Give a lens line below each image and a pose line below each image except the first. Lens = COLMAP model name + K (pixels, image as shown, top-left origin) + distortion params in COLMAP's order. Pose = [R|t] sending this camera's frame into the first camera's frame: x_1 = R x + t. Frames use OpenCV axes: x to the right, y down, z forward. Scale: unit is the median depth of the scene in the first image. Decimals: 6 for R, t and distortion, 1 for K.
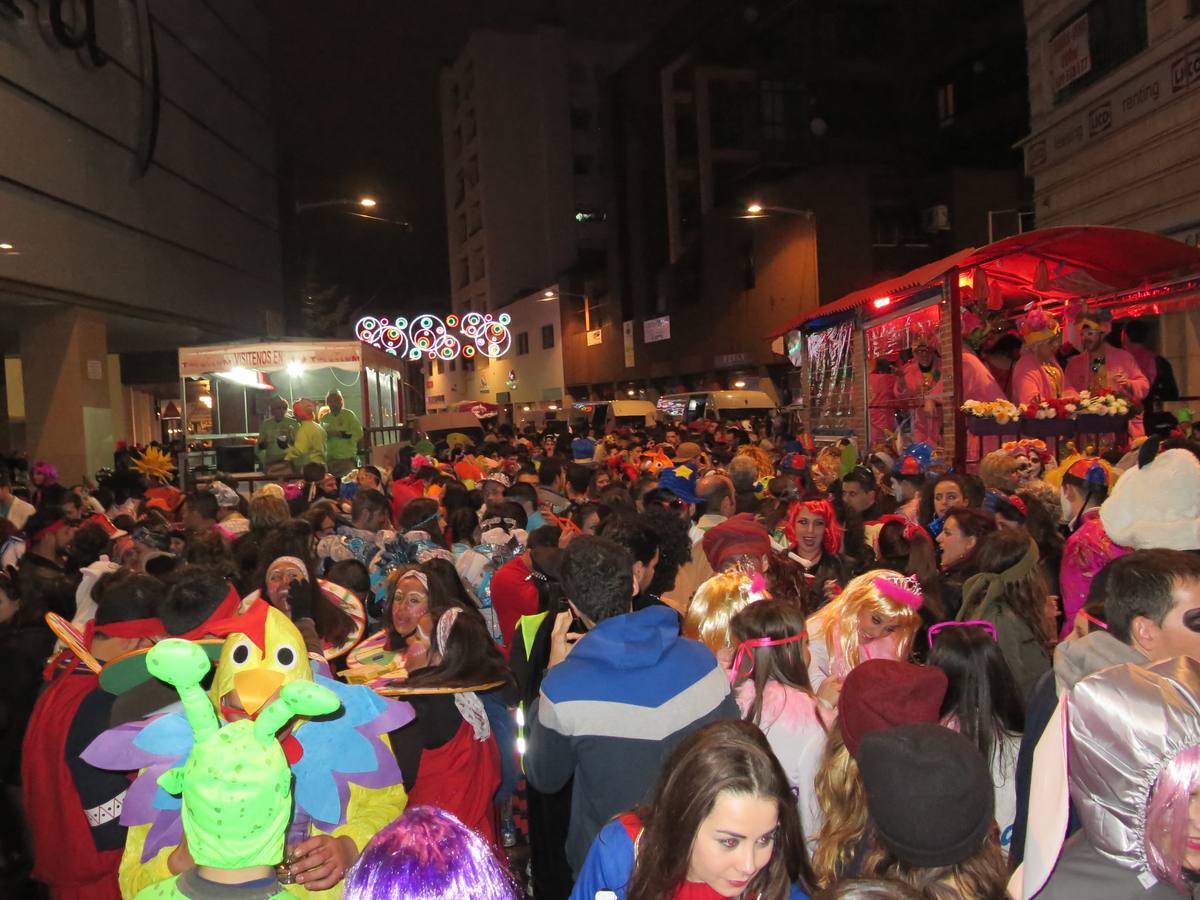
lens RADIAL K [[1007.9, 0, 600.0], [0, 1007.9, 450.0], [0, 0, 1]] dist [-0.018355, -0.000371]
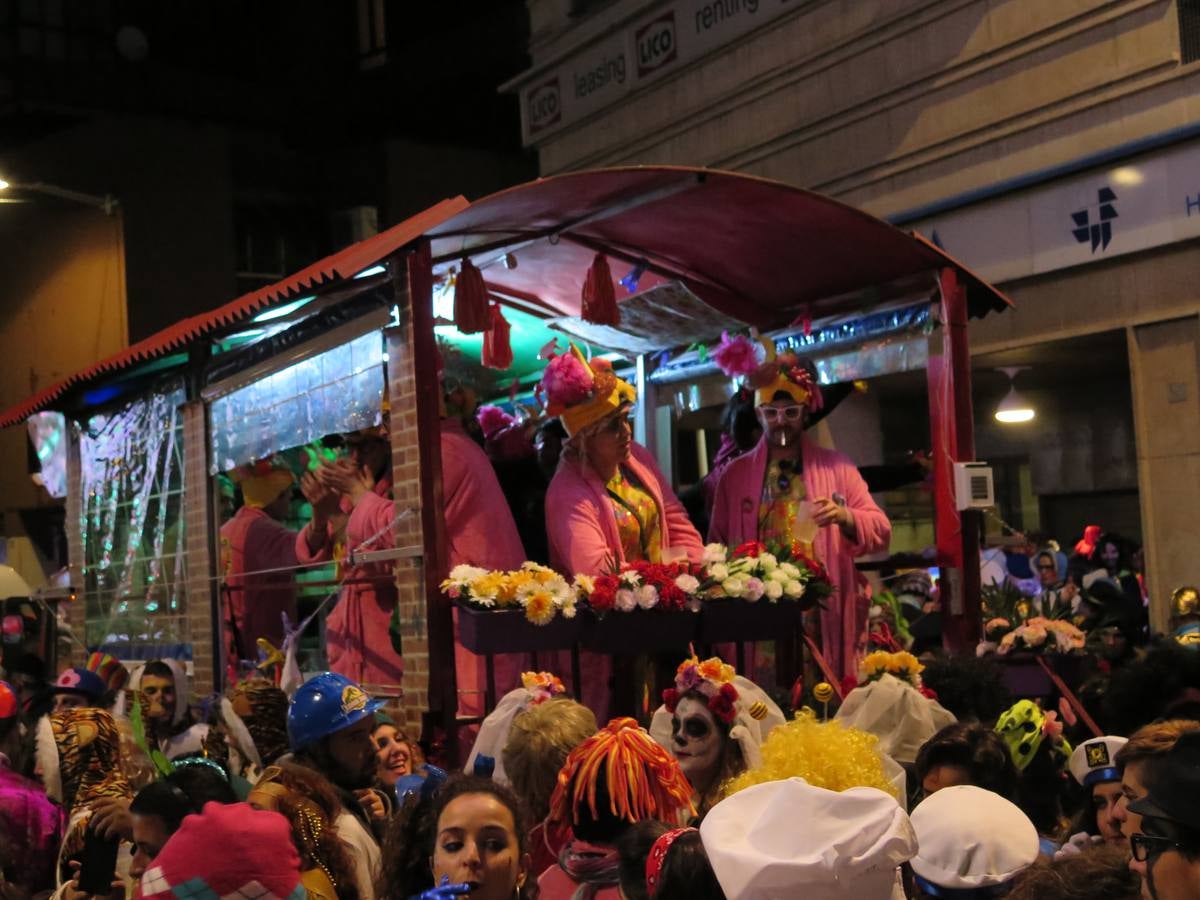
lens RADIAL K [[1931.4, 0, 566.8], [0, 1931.4, 448.8], [0, 0, 1]] dist [-0.014810, -0.070700]
pose [[0.908748, 0.023437, 0.416686, 0.081209], [0.026894, 0.993058, -0.114510, -0.006608], [-0.416478, 0.115267, 0.901809, 0.273893]]
